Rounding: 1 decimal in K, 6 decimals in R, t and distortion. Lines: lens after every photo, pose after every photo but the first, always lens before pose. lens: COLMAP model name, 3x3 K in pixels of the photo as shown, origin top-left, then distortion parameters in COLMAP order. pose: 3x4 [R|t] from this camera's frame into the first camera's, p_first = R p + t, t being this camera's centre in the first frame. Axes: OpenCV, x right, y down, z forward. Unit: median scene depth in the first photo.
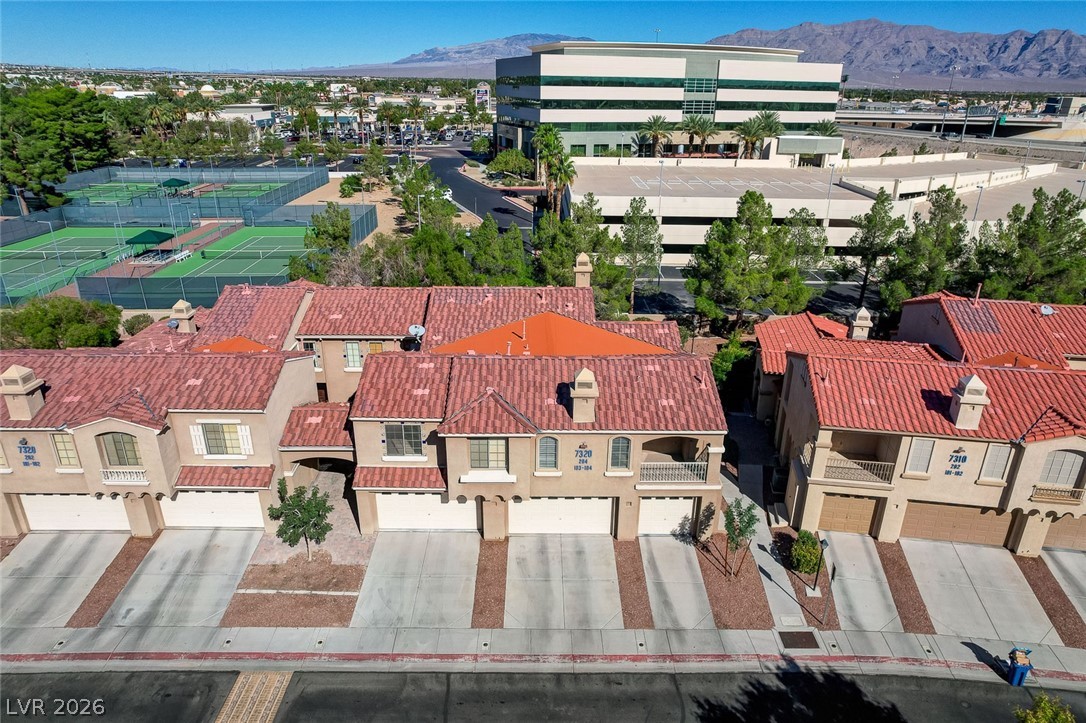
lens RADIAL K [[697.0, 0, 544.7], [0, 697.0, 362.4], [0, 0, 1]] dist [-0.078836, 0.071905]
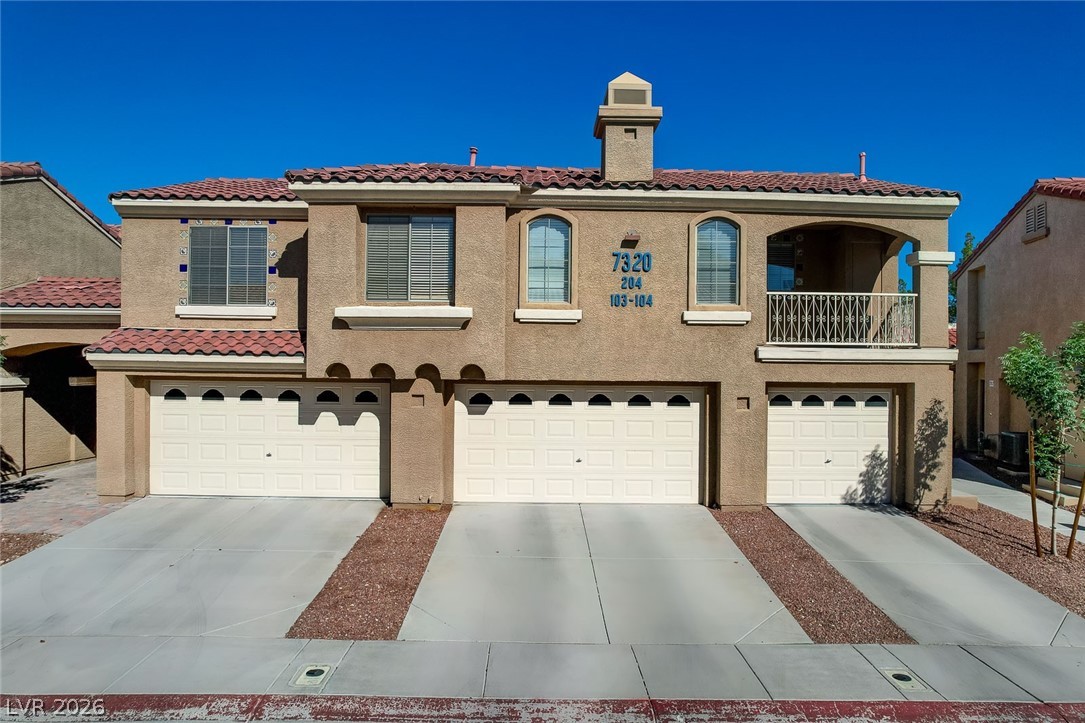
lens RADIAL K [[698.6, 0, 541.3], [0, 698.6, 372.2], [0, 0, 1]] dist [-0.088758, 0.073253]
pose [[0.999990, -0.003260, -0.003002, 0.001513], [0.001955, 0.932448, -0.361299, 0.336572], [0.003977, 0.361290, 0.932445, 0.606507]]
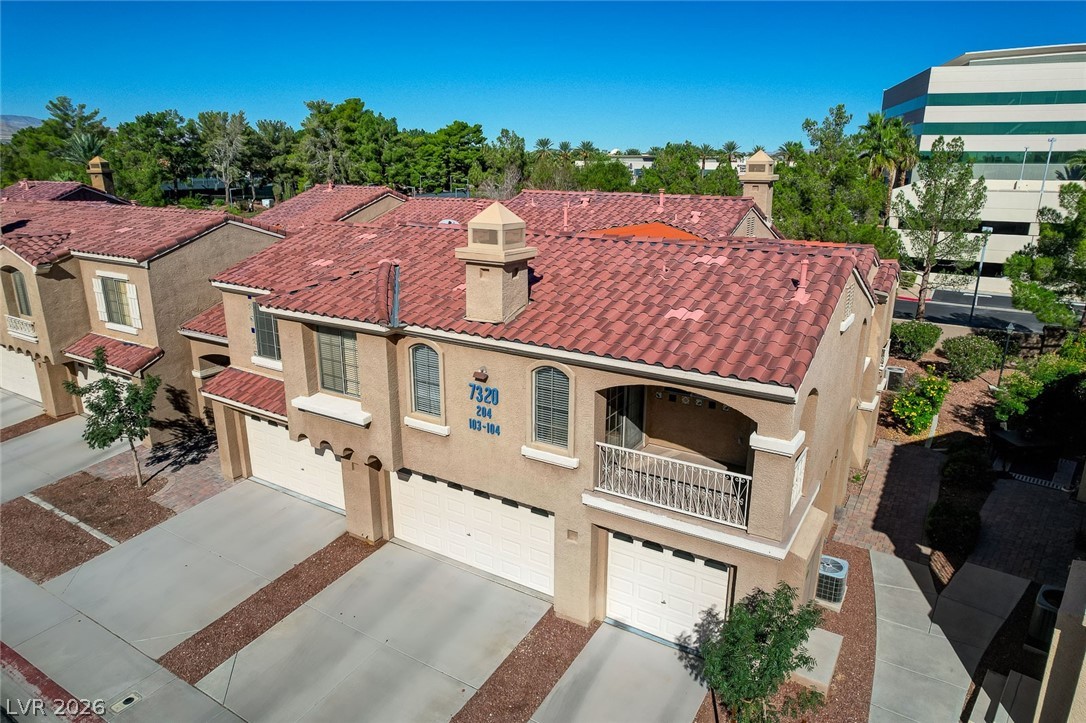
lens RADIAL K [[697.0, 0, 544.7], [0, 697.0, 362.4], [0, 0, 1]] dist [-0.078836, 0.071905]
pose [[0.844295, 0.141710, -0.516801, 0.319318], [-0.198201, 0.978591, -0.055463, 0.123869], [0.497877, 0.149258, 0.854307, 0.596494]]
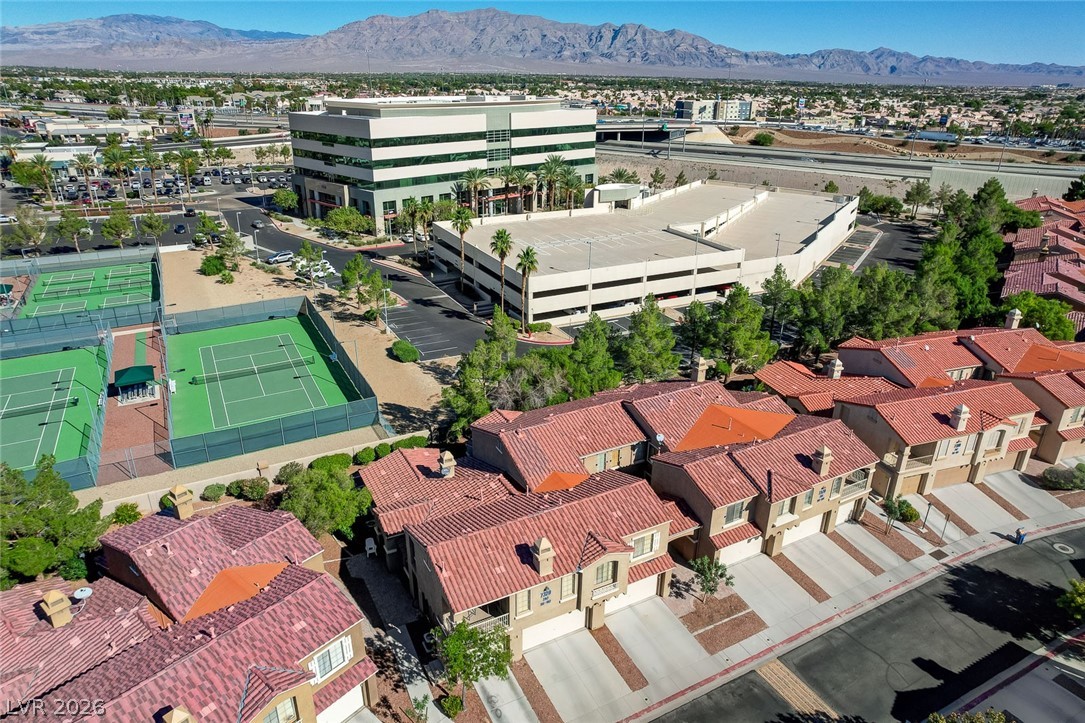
lens RADIAL K [[696.4, 0, 544.2], [0, 696.4, 362.4], [0, 0, 1]] dist [-0.078836, 0.071905]
pose [[0.887678, -0.180178, 0.423750, -1.219755], [0.172208, 0.983387, 0.057391, -0.403903], [-0.427051, 0.022029, 0.903959, -0.284083]]
